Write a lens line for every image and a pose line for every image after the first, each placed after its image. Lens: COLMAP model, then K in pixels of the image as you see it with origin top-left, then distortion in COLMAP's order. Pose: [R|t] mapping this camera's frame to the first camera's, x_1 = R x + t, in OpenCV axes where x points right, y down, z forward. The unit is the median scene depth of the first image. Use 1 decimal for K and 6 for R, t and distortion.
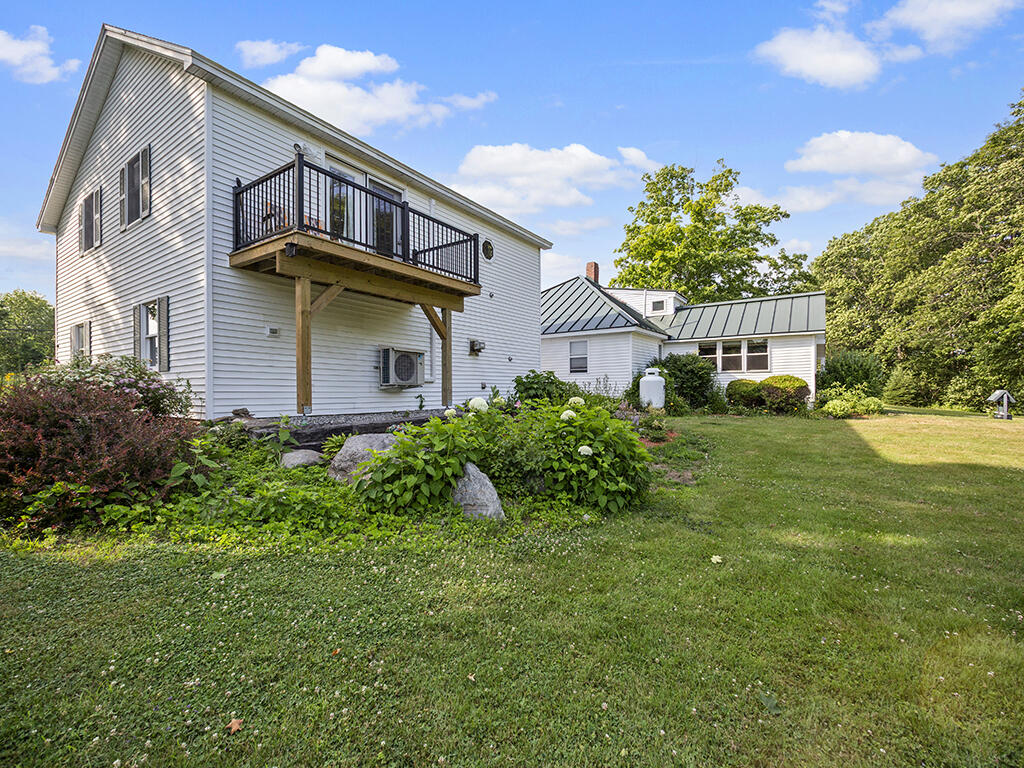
lens RADIAL K [[447.8, 0, 510.0], [0, 447.8, 382.5], [0, 0, 1]] dist [0.006274, 0.000007]
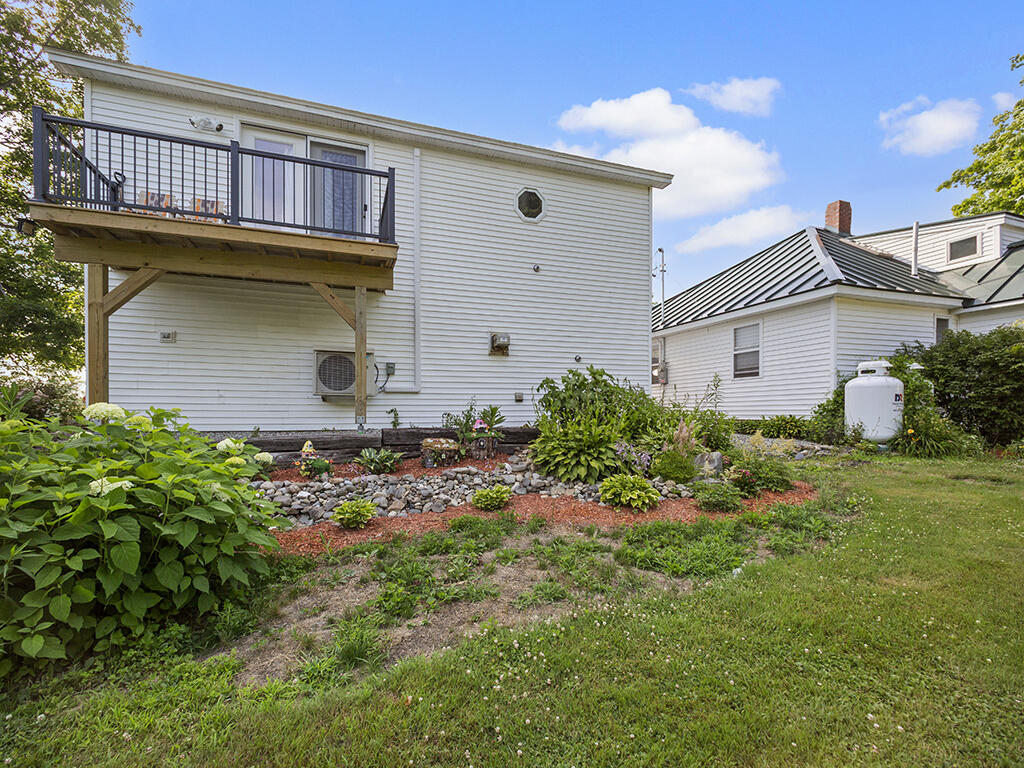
lens RADIAL K [[441.6, 0, 517.4], [0, 441.6, 408.6], [0, 0, 1]] dist [-0.001420, -0.000268]
pose [[0.808507, 0.004659, -0.588468, 0.293096], [0.006117, 0.999848, 0.016320, 0.011206], [0.588454, -0.016794, 0.808356, 0.360744]]
